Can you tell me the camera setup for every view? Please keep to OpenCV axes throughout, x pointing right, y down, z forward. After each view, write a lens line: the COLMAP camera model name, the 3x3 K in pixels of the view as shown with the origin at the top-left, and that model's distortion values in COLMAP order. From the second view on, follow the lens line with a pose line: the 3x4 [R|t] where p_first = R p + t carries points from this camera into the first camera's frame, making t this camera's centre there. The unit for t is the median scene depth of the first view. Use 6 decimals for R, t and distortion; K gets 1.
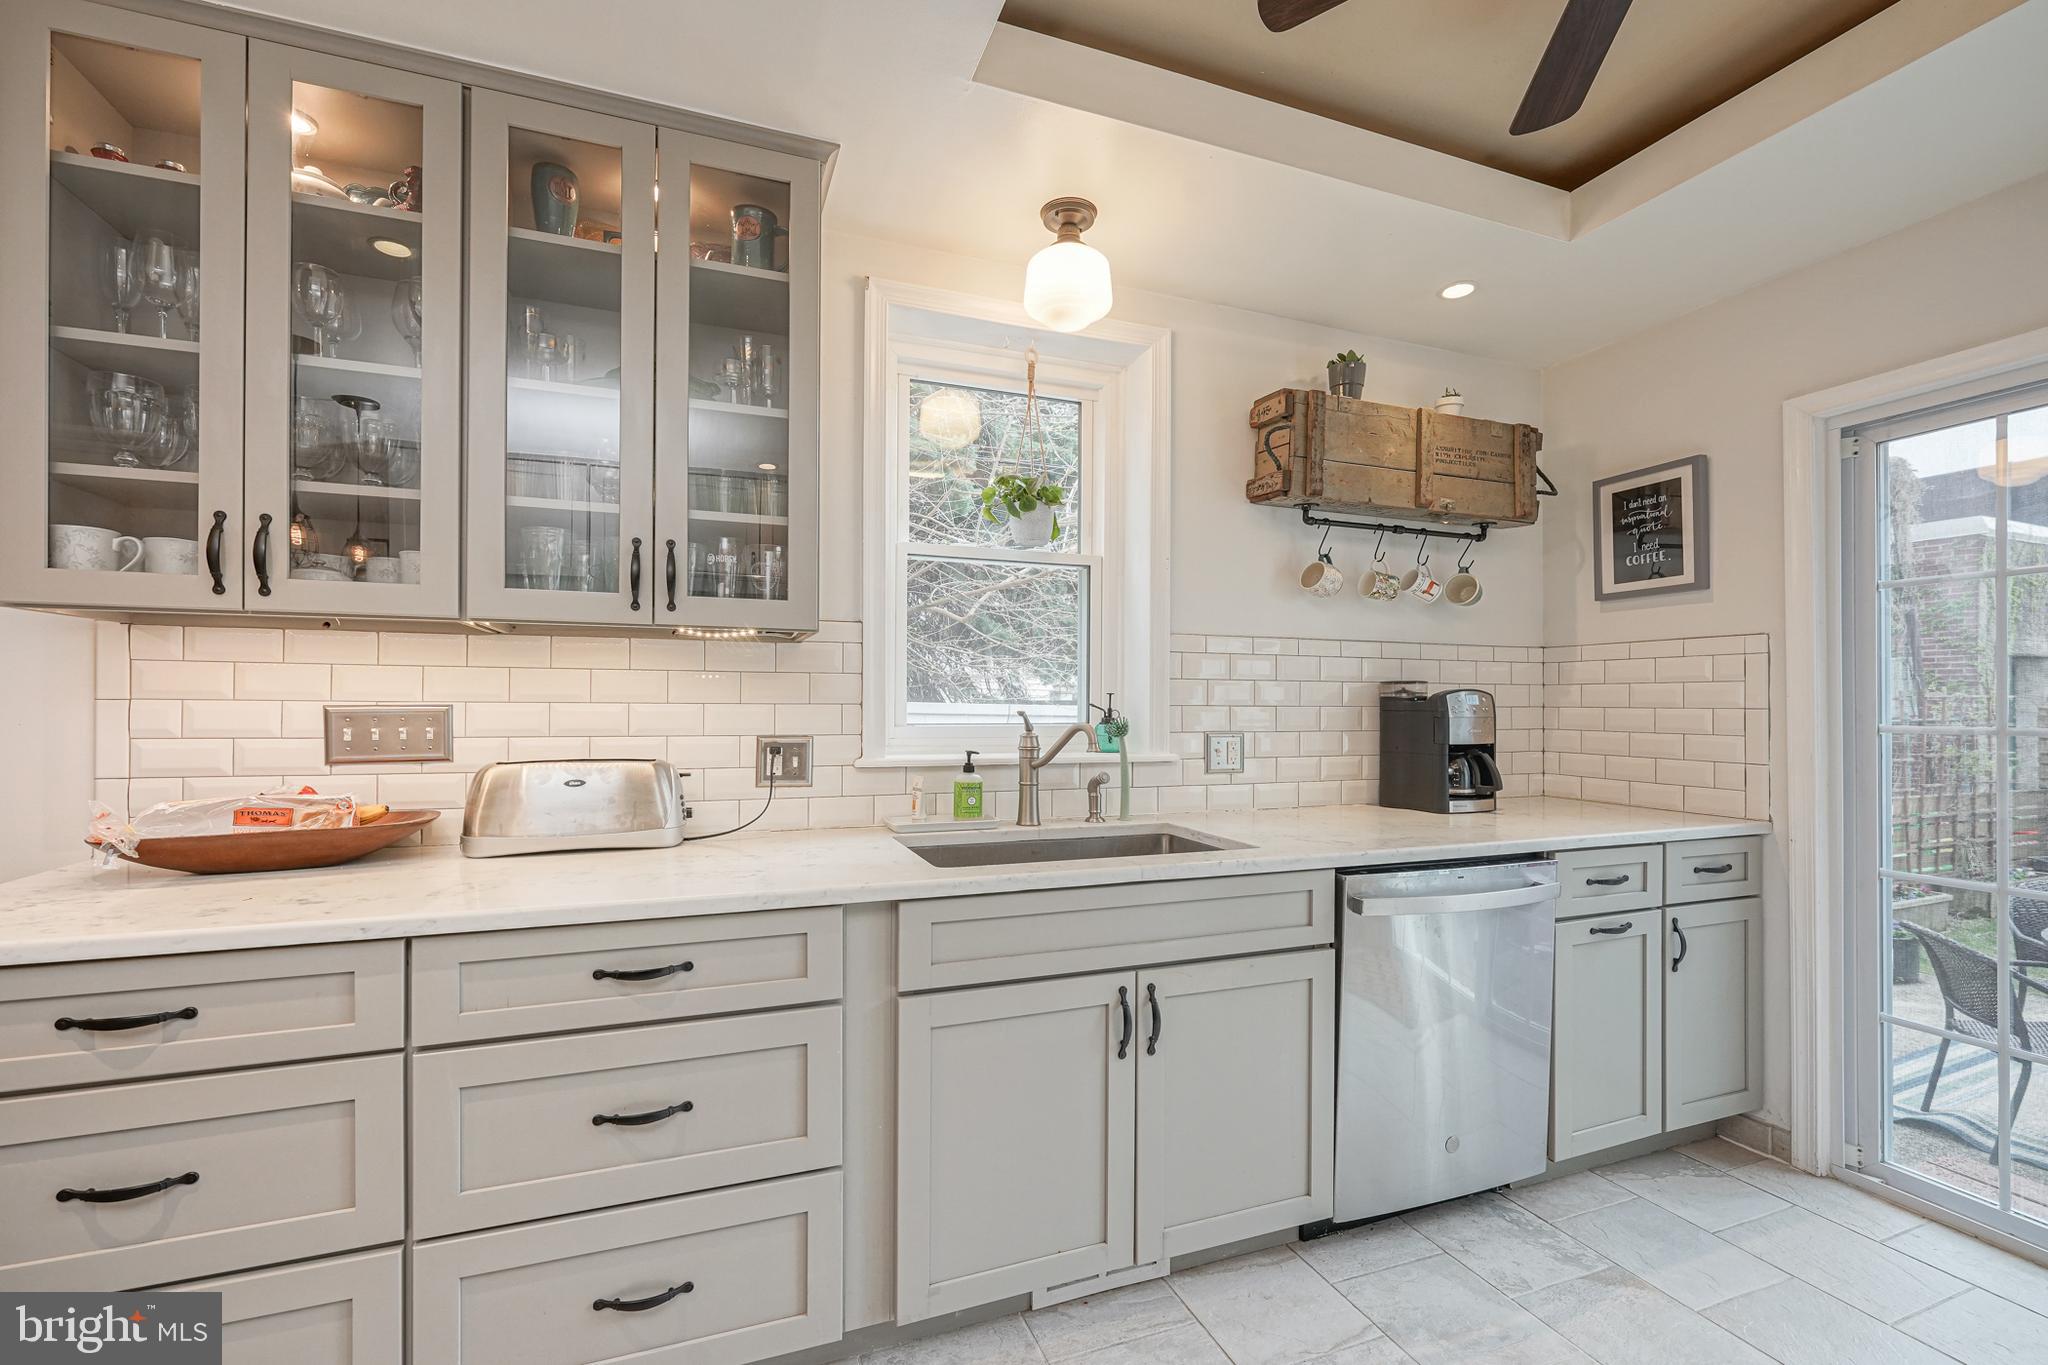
lens RADIAL K [[832.2, 0, 1011.0], [0, 832.2, 700.0], [0, 0, 1]] dist [-0.001018, 0.000016]
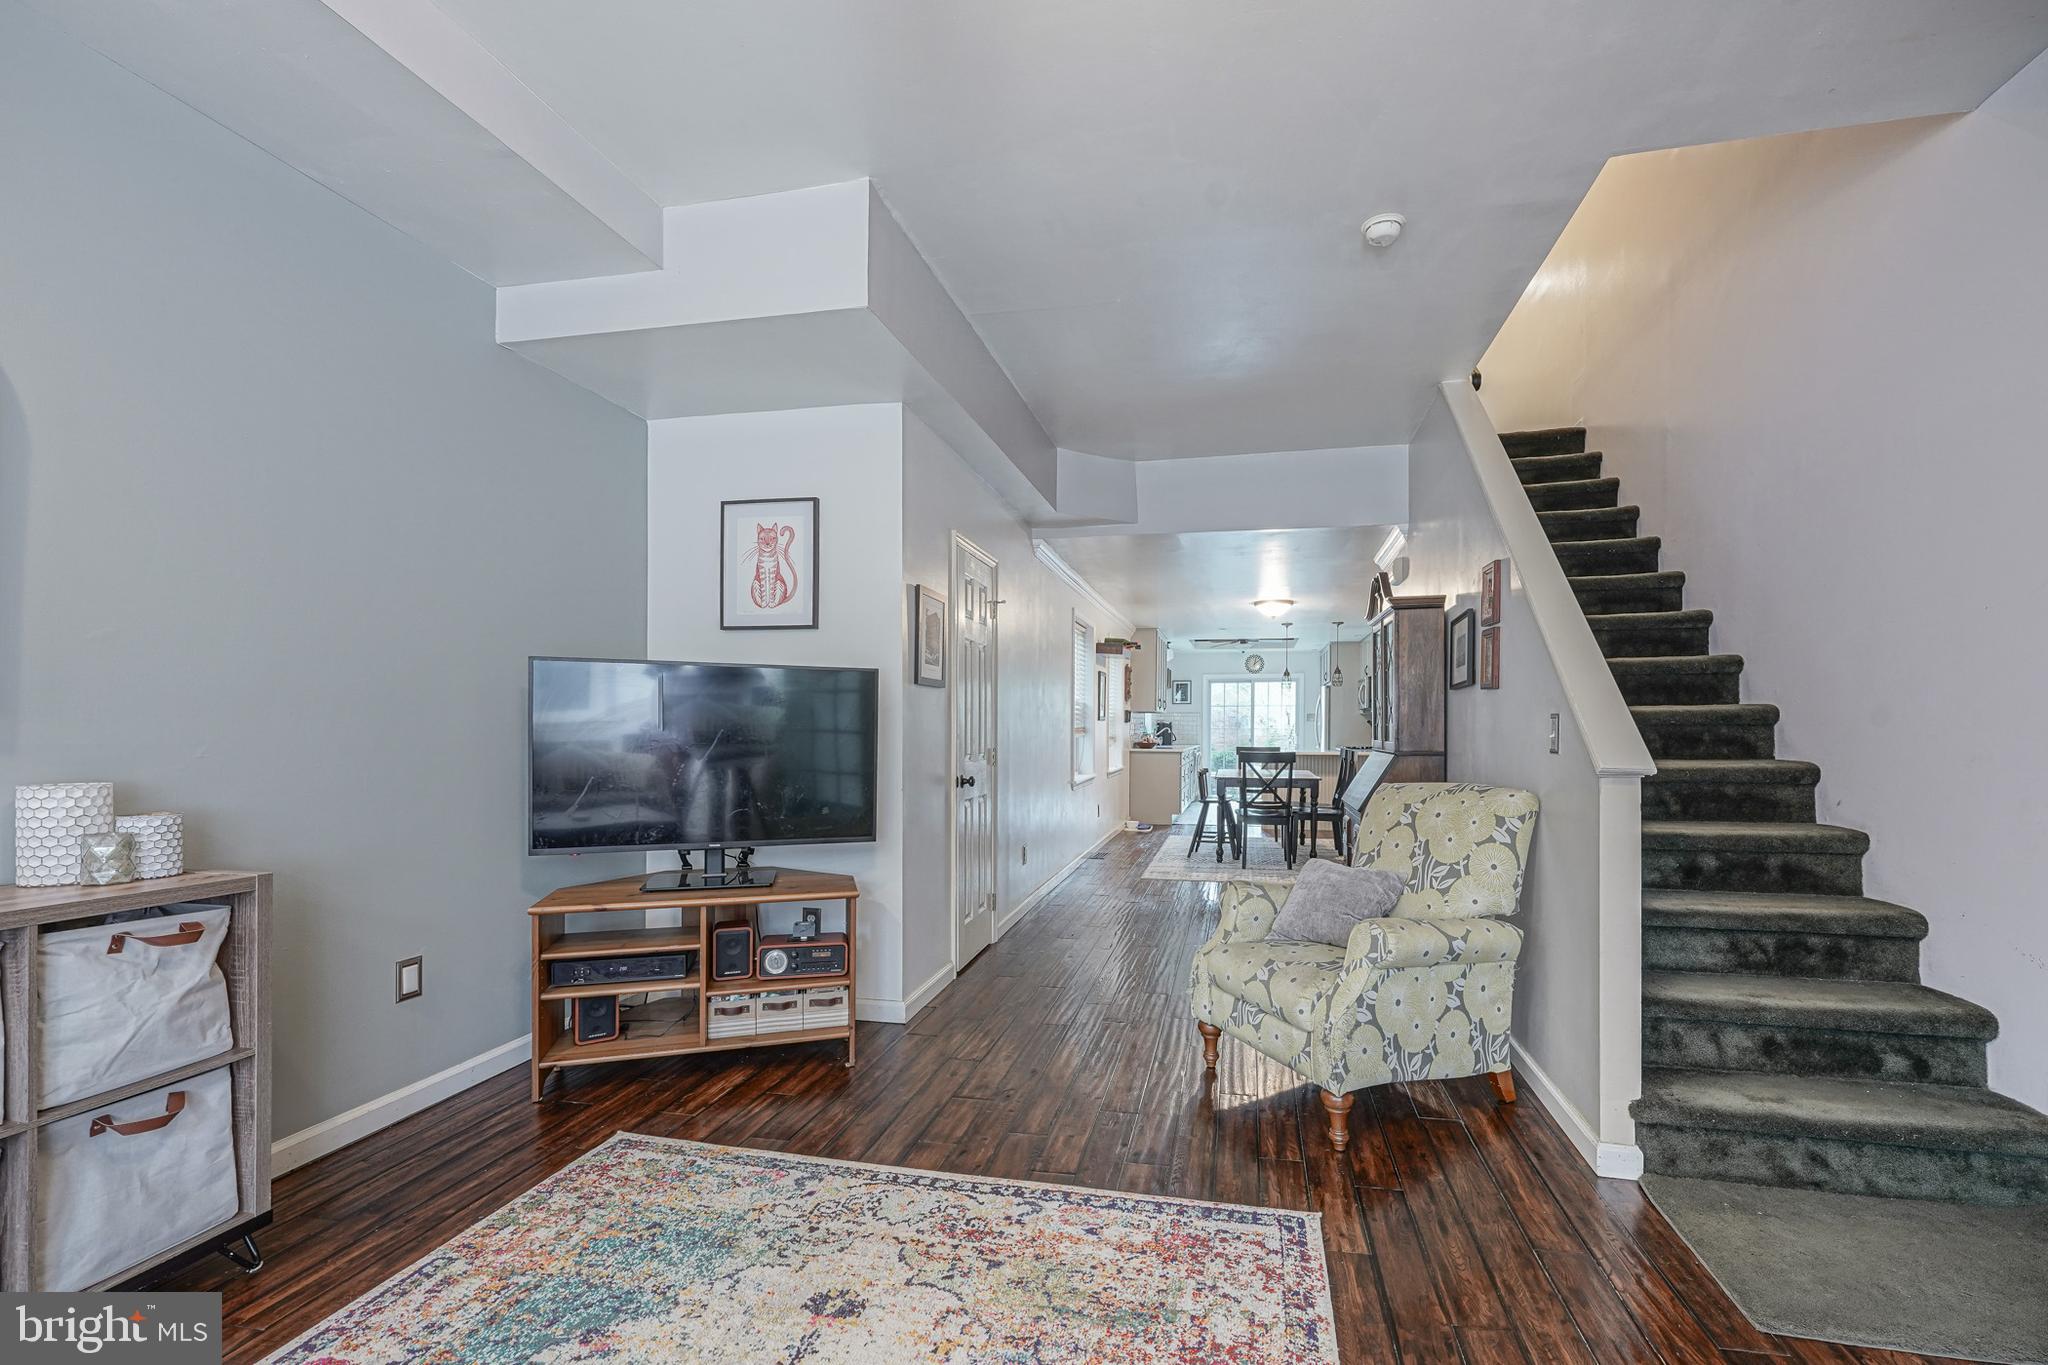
lens RADIAL K [[898.4, 0, 1077.3], [0, 898.4, 730.1], [0, 0, 1]] dist [-0.002290, -0.000266]
pose [[0.512490, -0.004488, 0.858681, -5.217387], [-0.002442, 0.999975, 0.006684, 0.002922], [-0.858689, -0.005523, 0.512466, -1.580449]]
